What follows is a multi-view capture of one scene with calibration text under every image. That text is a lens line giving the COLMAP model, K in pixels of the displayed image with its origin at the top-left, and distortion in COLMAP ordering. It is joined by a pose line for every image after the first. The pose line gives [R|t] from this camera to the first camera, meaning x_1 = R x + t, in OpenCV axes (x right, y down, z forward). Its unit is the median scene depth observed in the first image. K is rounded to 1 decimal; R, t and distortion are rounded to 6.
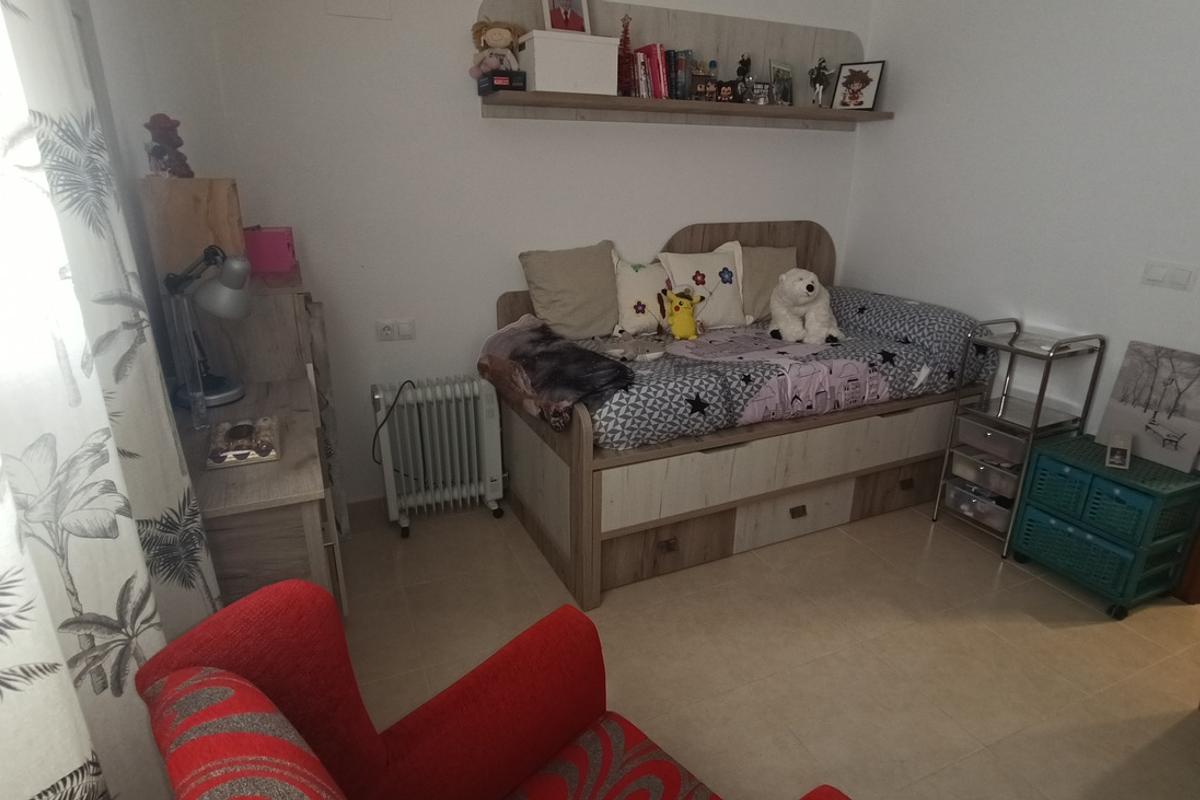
lens RADIAL K [[649.7, 0, 590.5], [0, 649.7, 396.2], [0, 0, 1]] dist [-0.035154, 0.025440]
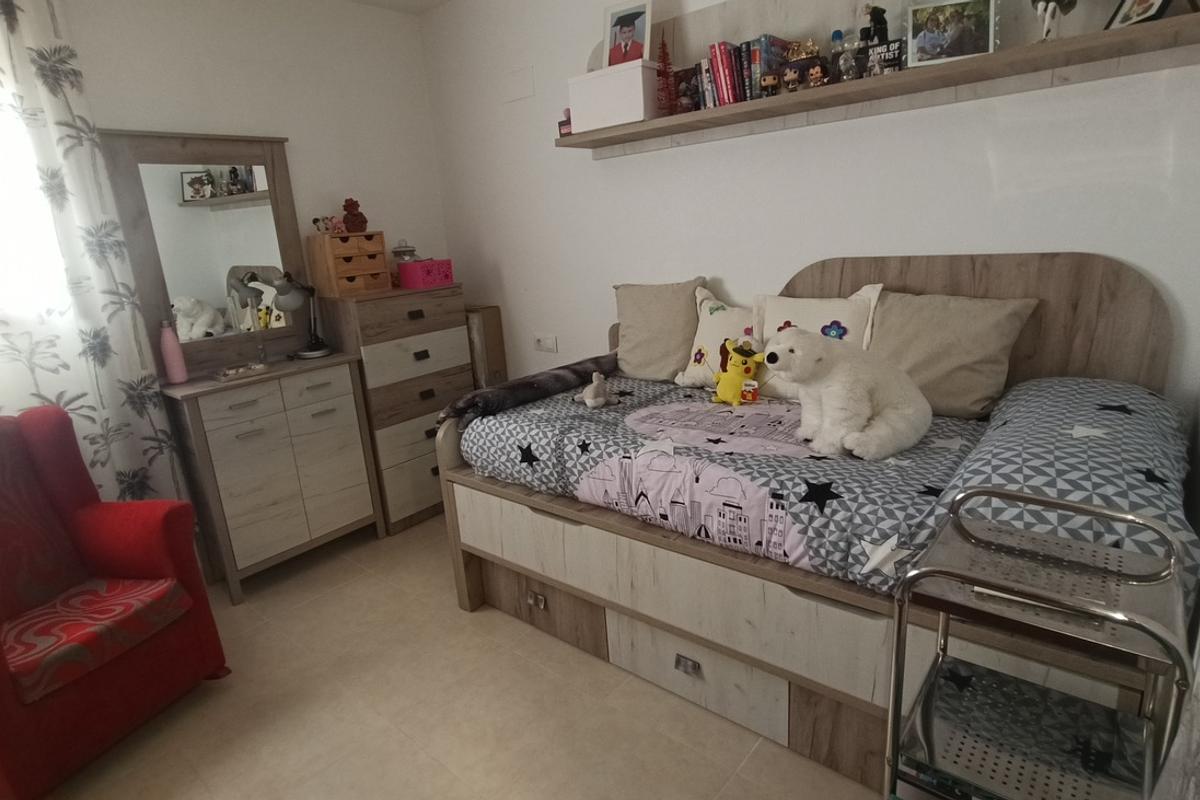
lens RADIAL K [[649.7, 0, 590.5], [0, 649.7, 396.2], [0, 0, 1]] dist [-0.035154, 0.025440]
pose [[0.421954, 0.195655, -0.885253, 0.912128], [-0.225285, 0.968437, 0.106659, -0.169723], [0.878181, 0.154429, 0.452715, 0.589010]]
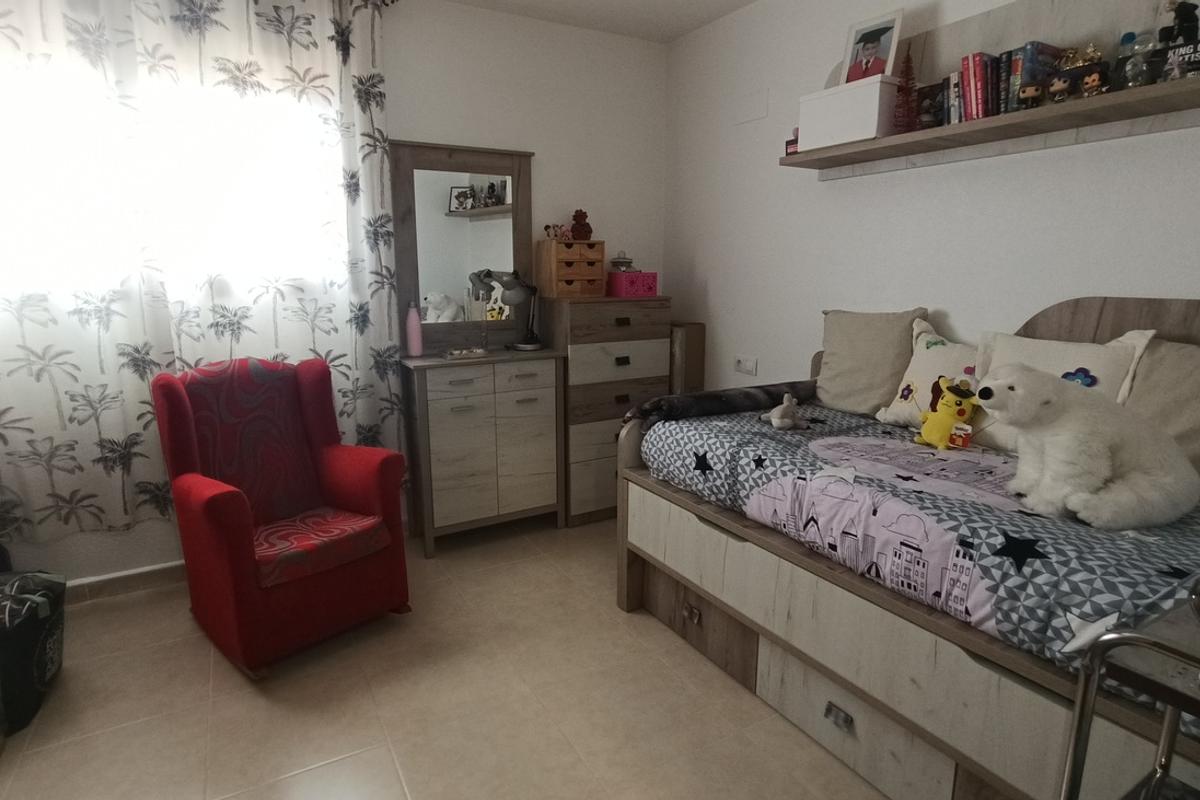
lens RADIAL K [[649.7, 0, 590.5], [0, 649.7, 396.2], [0, 0, 1]] dist [-0.035154, 0.025440]
pose [[0.093435, 0.187240, -0.977860, 0.935711], [-0.323613, 0.934539, 0.148024, -0.145439], [0.941565, 0.302618, 0.147912, 0.624984]]
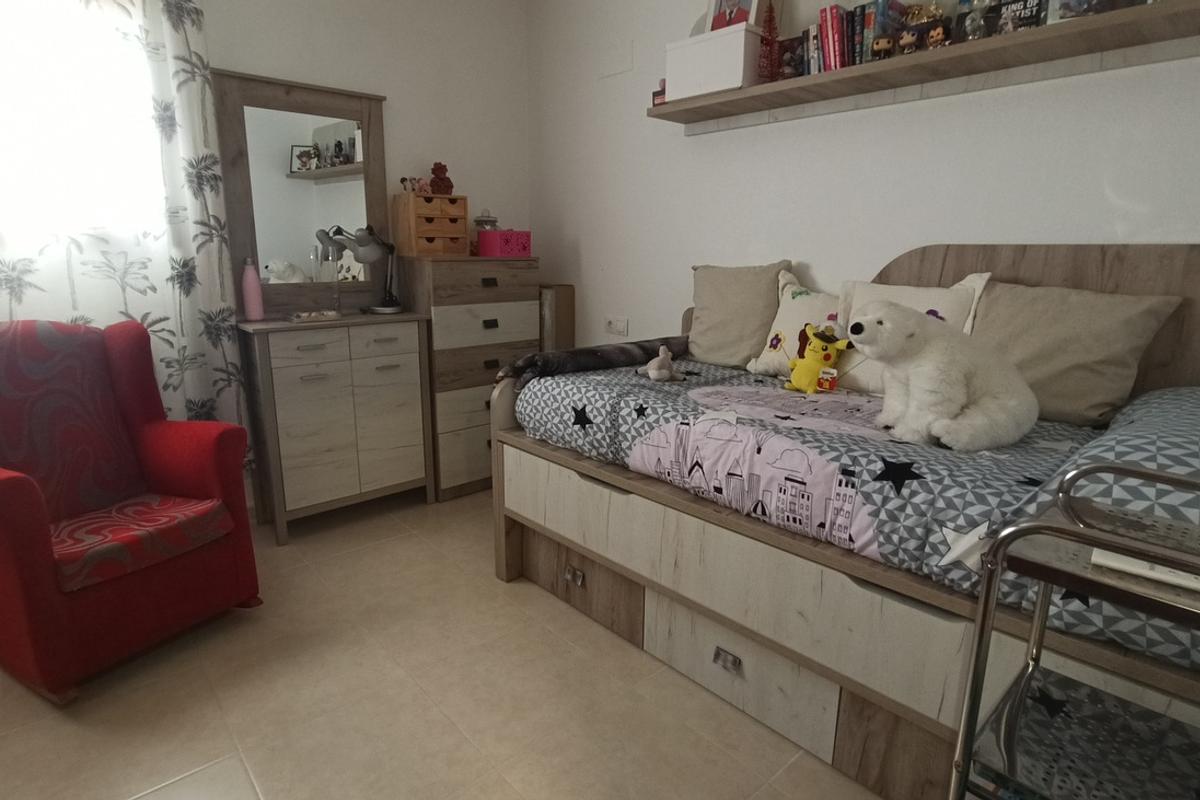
lens RADIAL K [[649.7, 0, 590.5], [0, 649.7, 396.2], [0, 0, 1]] dist [-0.035154, 0.025440]
pose [[0.298826, 0.206090, -0.931789, 0.891994], [-0.318165, 0.942054, 0.106325, -0.101002], [0.899708, 0.264690, 0.347081, 0.635495]]
